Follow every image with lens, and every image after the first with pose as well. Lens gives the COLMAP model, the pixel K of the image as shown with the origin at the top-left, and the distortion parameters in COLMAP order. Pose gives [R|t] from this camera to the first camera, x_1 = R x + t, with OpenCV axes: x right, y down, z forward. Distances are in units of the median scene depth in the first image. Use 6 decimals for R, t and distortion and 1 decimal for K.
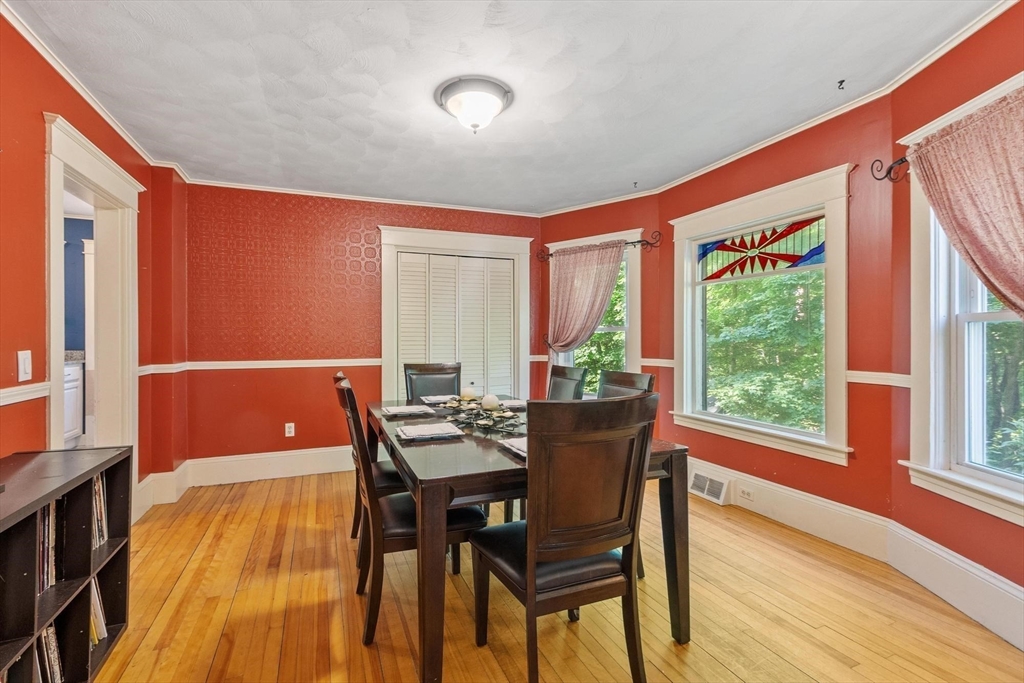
lens RADIAL K [[454.6, 0, 512.3], [0, 454.6, 341.8], [0, 0, 1]] dist [0.007955, -0.001240]
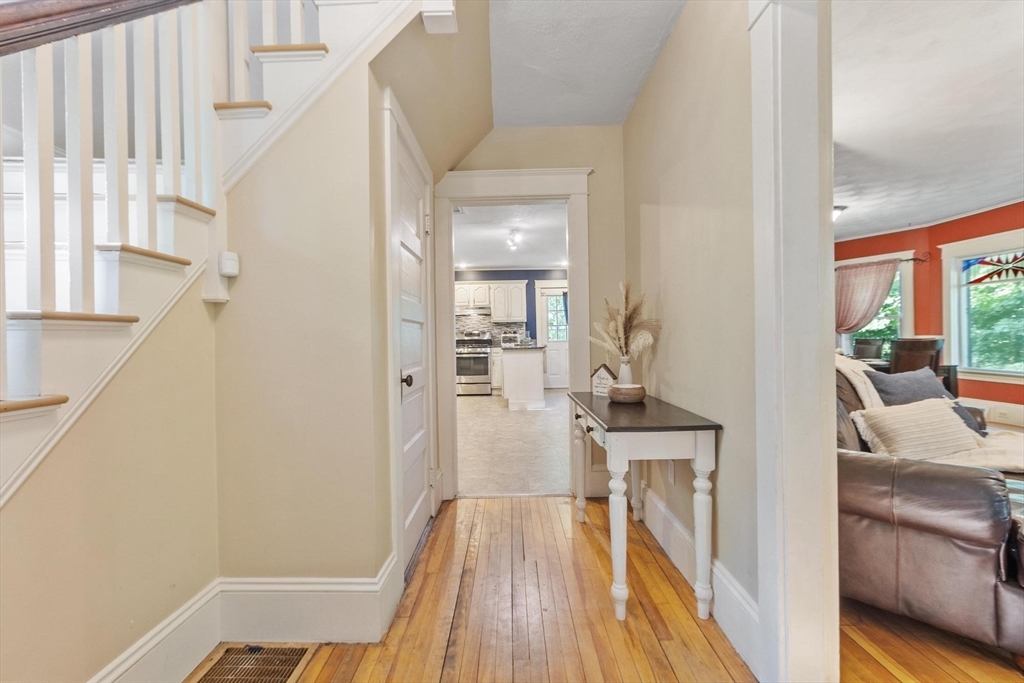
lens RADIAL K [[454.6, 0, 507.6], [0, 454.6, 342.3], [0, 0, 1]] dist [0.007955, -0.001240]
pose [[0.920405, -0.016114, -0.390634, -0.456937], [0.020148, 0.999778, 0.006230, 0.026935], [0.390446, -0.013605, 0.920525, -1.152804]]
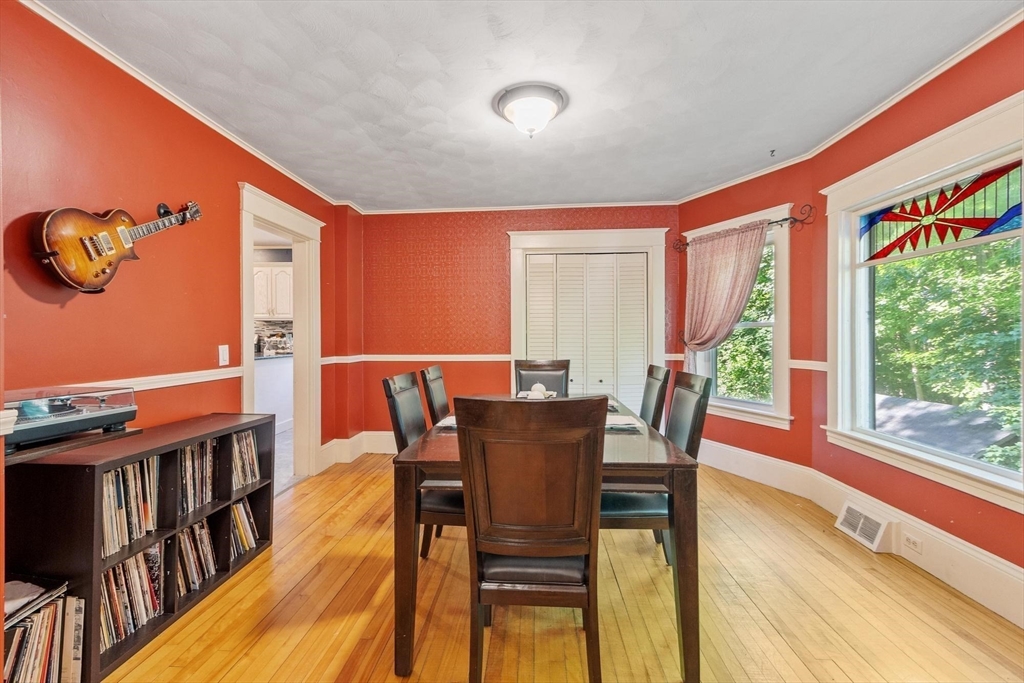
lens RADIAL K [[454.6, 0, 517.0], [0, 454.6, 340.3], [0, 0, 1]] dist [0.007955, -0.001240]
pose [[0.902014, 0.002885, -0.431697, 0.238765], [-0.001122, 0.999990, 0.004337, -0.002630], [0.431706, -0.003428, 0.902008, 0.038521]]
